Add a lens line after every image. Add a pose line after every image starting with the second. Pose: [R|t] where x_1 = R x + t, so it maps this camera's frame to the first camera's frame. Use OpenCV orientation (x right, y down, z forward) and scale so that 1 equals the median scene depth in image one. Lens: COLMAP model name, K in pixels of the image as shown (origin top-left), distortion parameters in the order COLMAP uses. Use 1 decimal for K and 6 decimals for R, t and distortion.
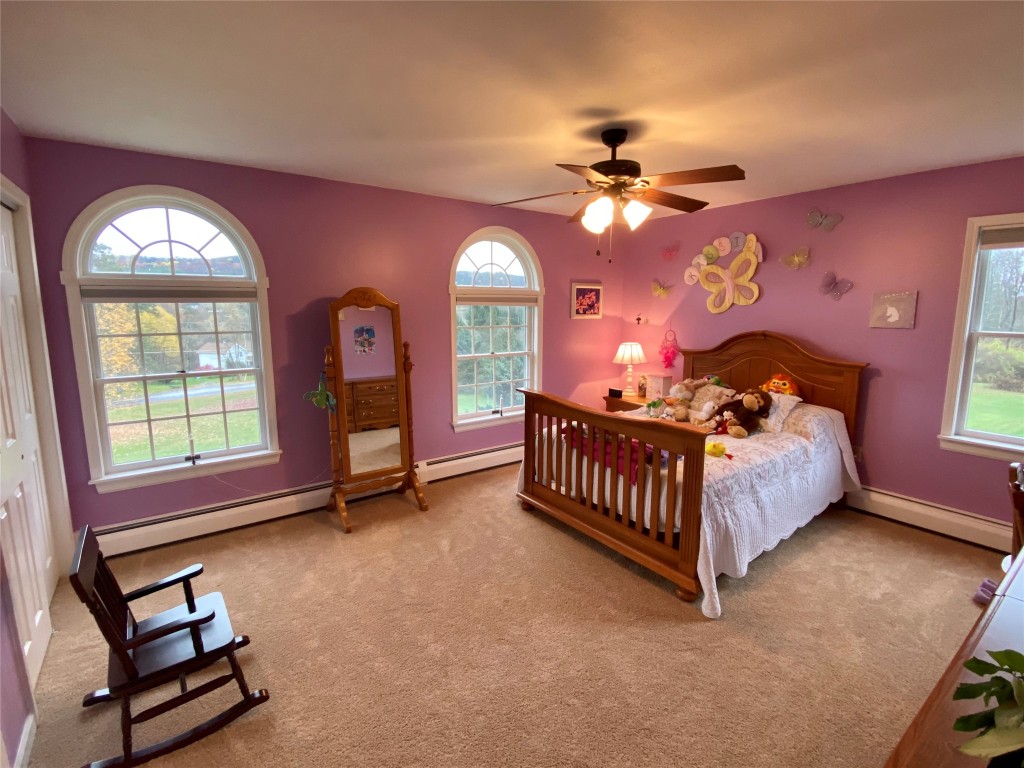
lens RADIAL K [[487.8, 0, 514.1], [0, 487.8, 384.4], [0, 0, 1]] dist [0.034009, -0.024002]
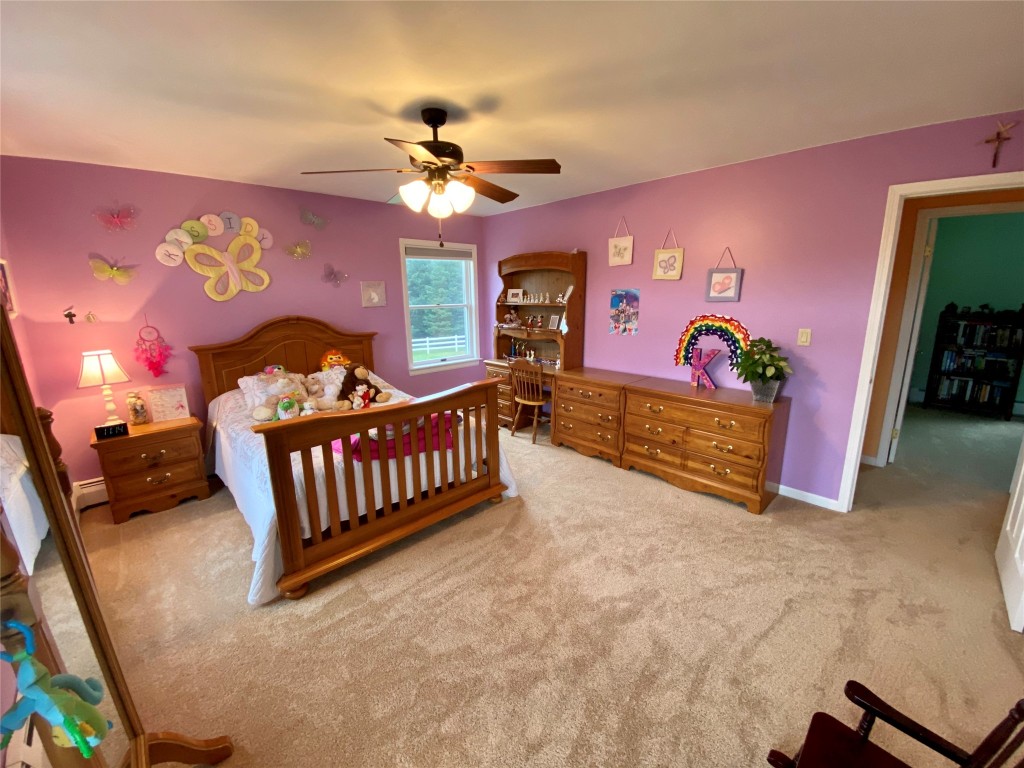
lens RADIAL K [[415.0, 0, 510.5], [0, 415.0, 381.1], [0, 0, 1]] dist [0.017070, -0.019917]
pose [[-0.139284, -0.209323, 0.967876, -0.441705], [0.167875, 0.958265, 0.231403, -0.096887], [-0.975919, 0.194713, -0.098331, 0.619795]]
